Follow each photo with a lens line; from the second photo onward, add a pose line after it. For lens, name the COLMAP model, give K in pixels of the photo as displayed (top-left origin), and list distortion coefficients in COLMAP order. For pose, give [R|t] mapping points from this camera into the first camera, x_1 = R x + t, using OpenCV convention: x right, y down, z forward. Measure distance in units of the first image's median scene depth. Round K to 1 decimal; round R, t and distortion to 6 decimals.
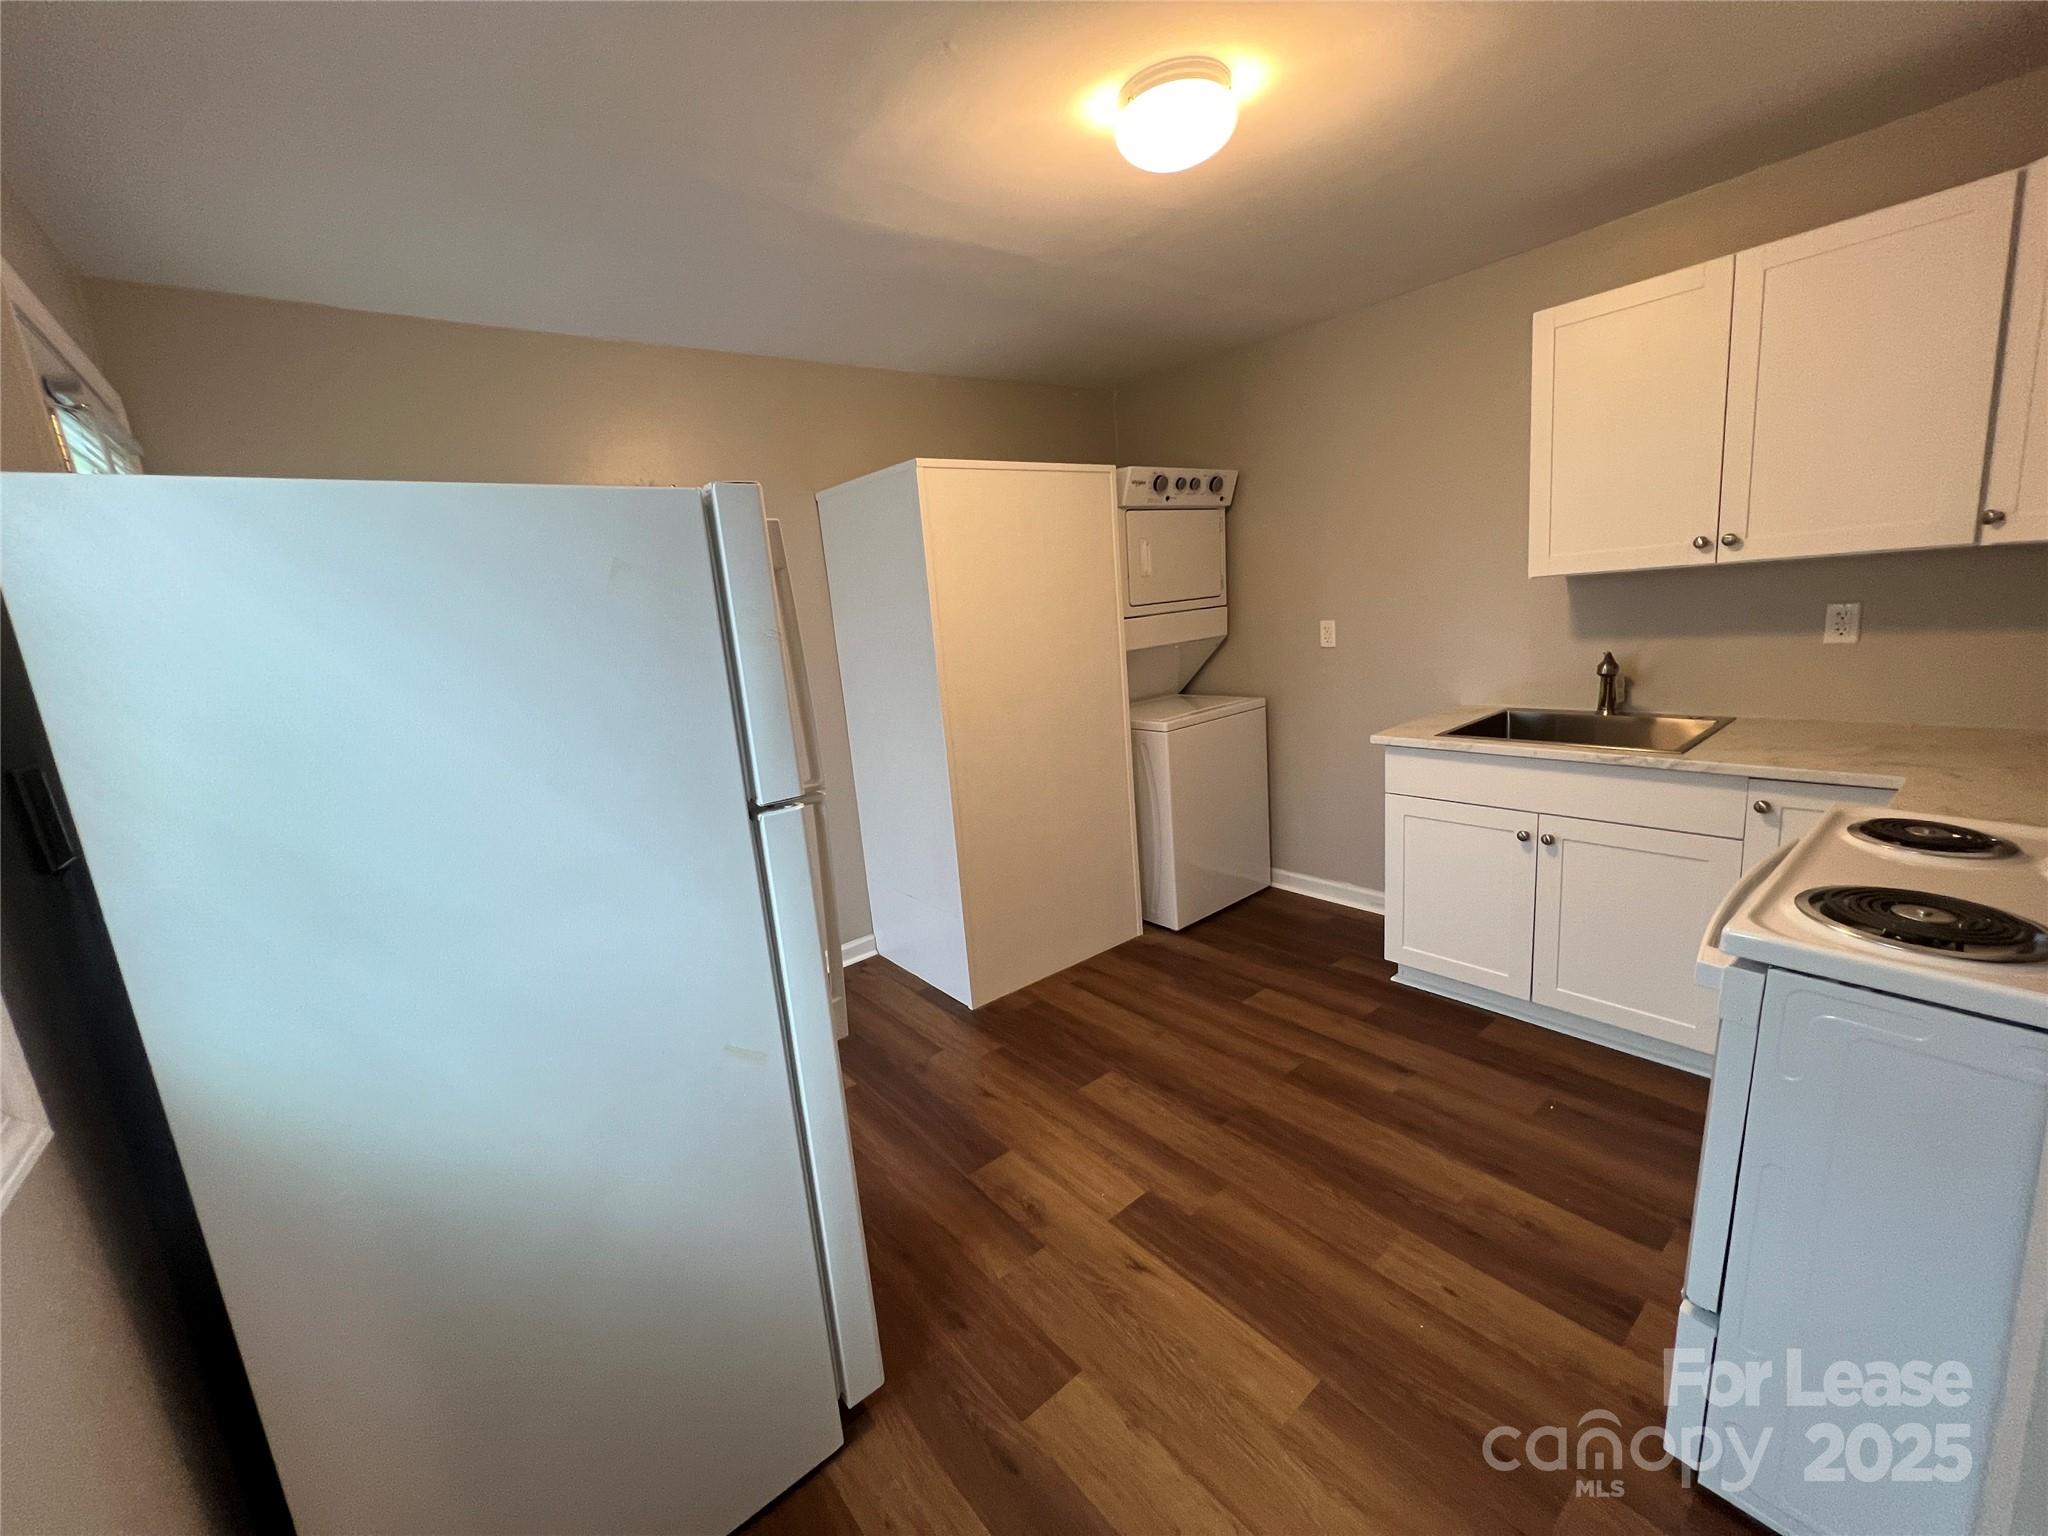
lens RADIAL K [[823.5, 0, 1023.4], [0, 823.5, 758.2], [0, 0, 1]] dist [-0.002751, 0.001039]
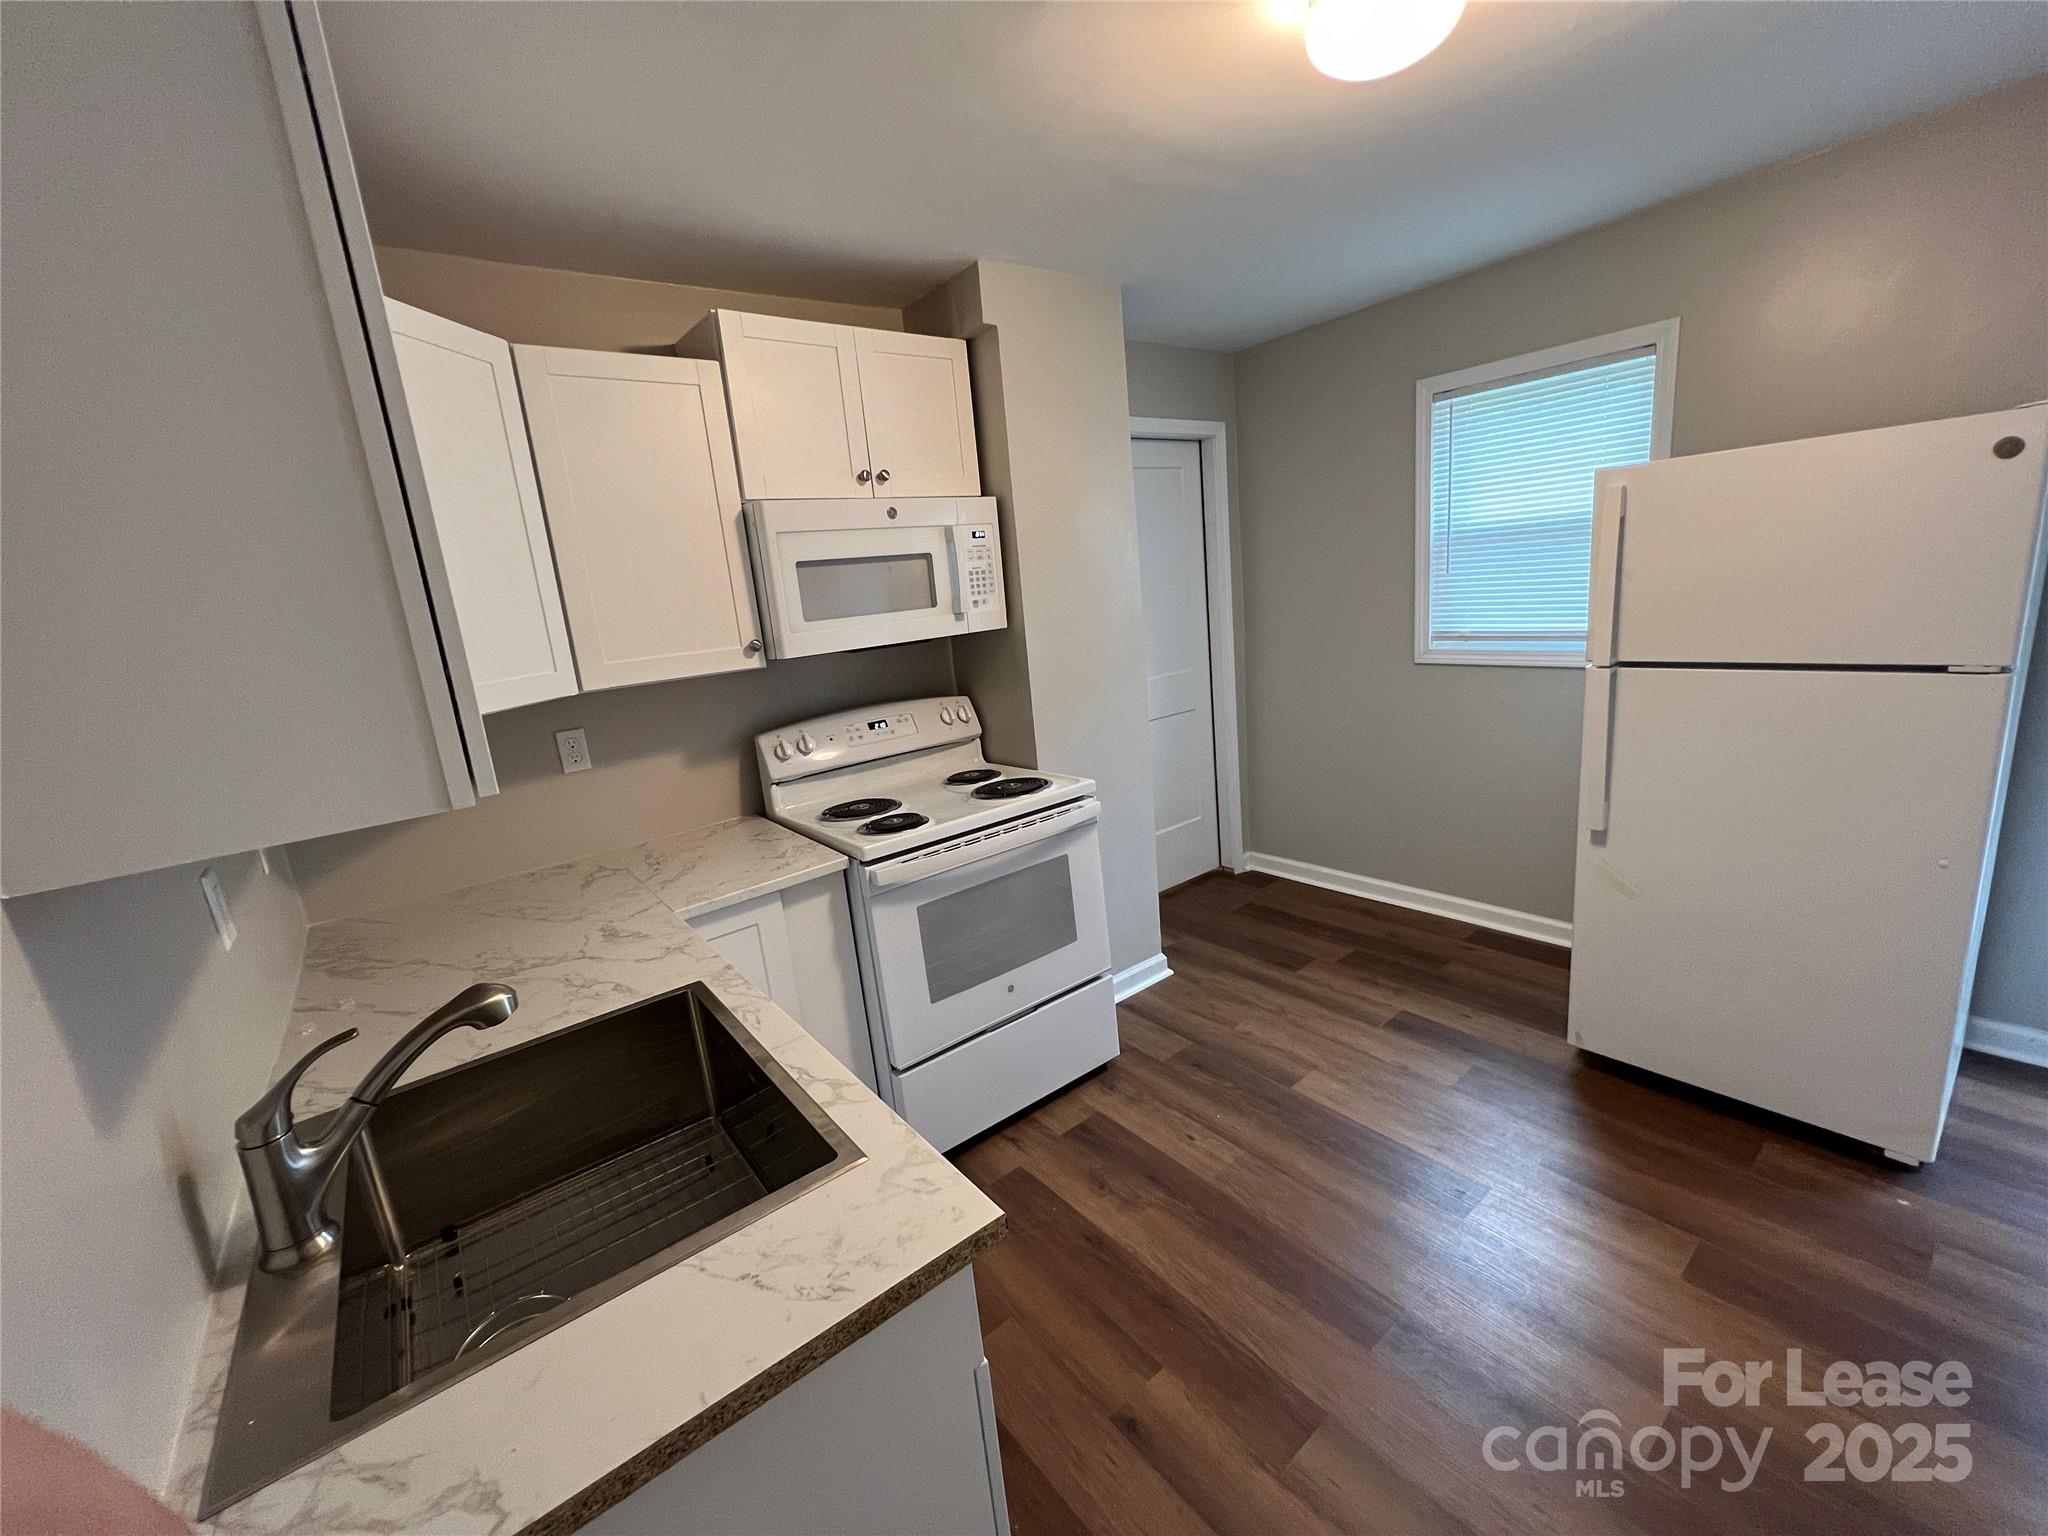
lens RADIAL K [[823.5, 0, 1023.2], [0, 823.5, 761.9], [0, 0, 1]] dist [-0.002751, 0.001039]
pose [[-0.981680, 0.180004, 0.062471, 0.479512], [0.189917, 0.897997, 0.396904, -0.398675], [0.015345, 0.401497, -0.915732, 1.603087]]
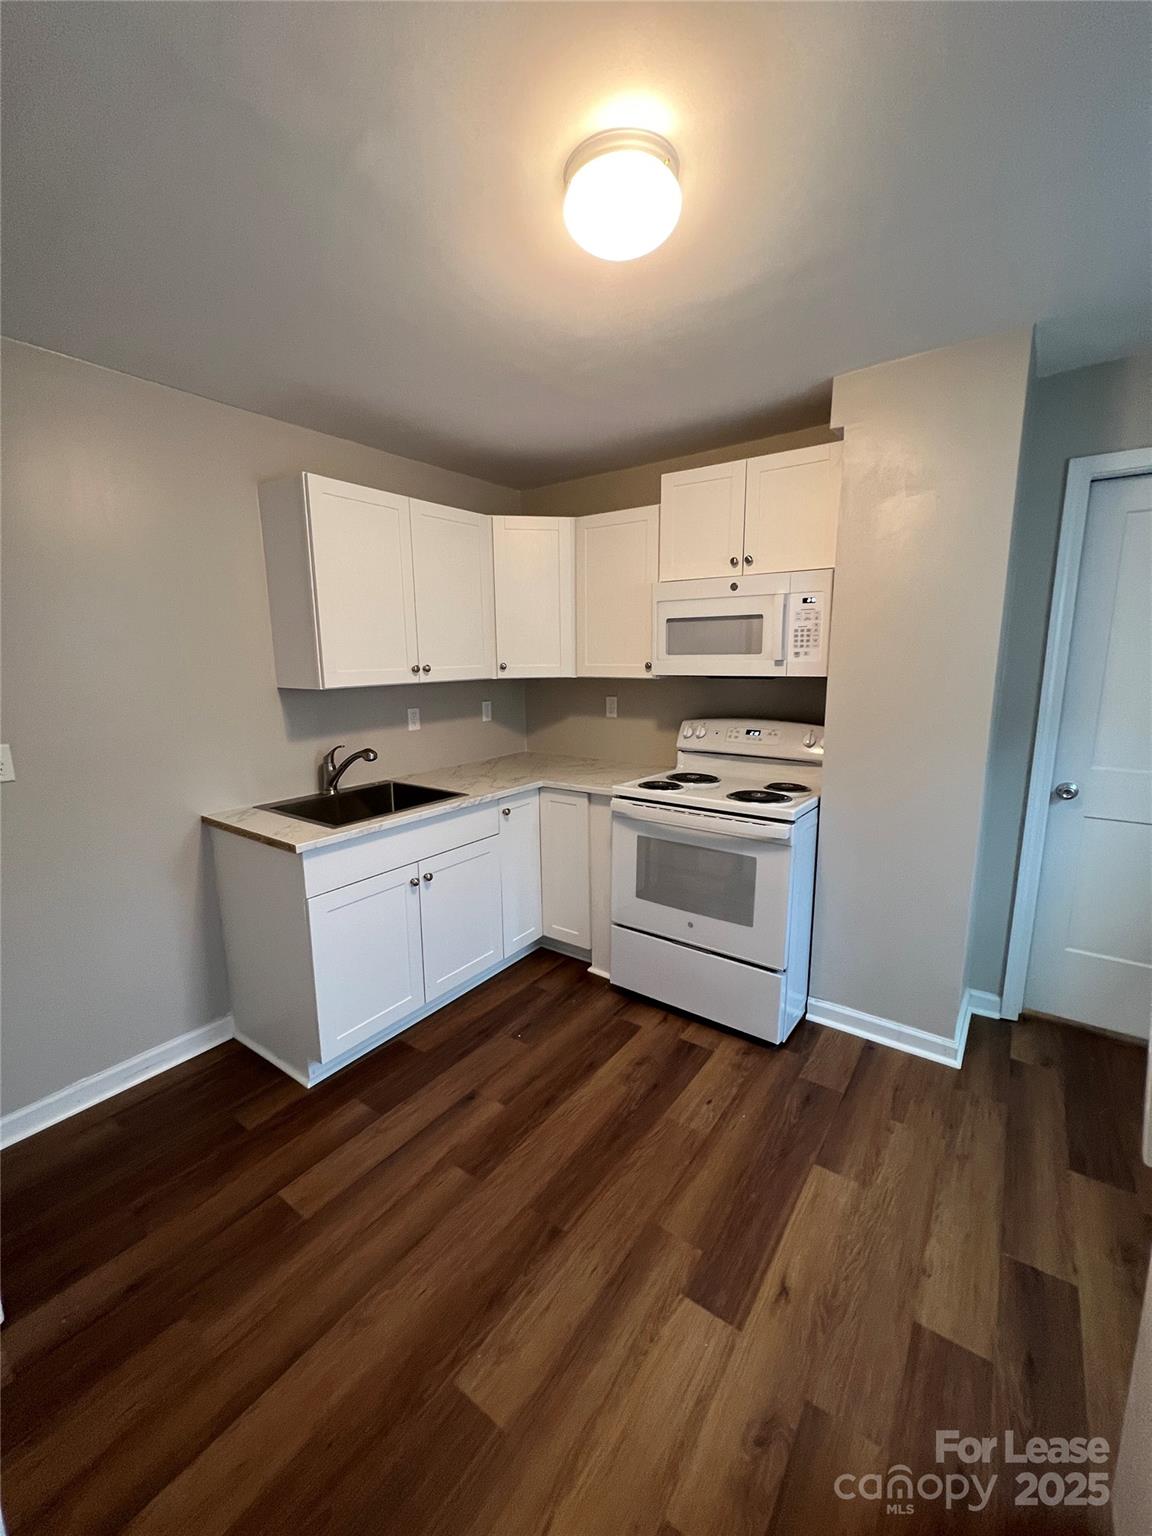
lens RADIAL K [[617.6, 0, 575.9], [0, 617.6, 762.3], [0, 0, 1]] dist [-0.002751, 0.001039]
pose [[-0.254889, -0.069823, 0.964446, -0.451917], [0.223279, 0.966186, 0.128959, -0.185145], [-0.940839, 0.248211, -0.230680, 1.104098]]
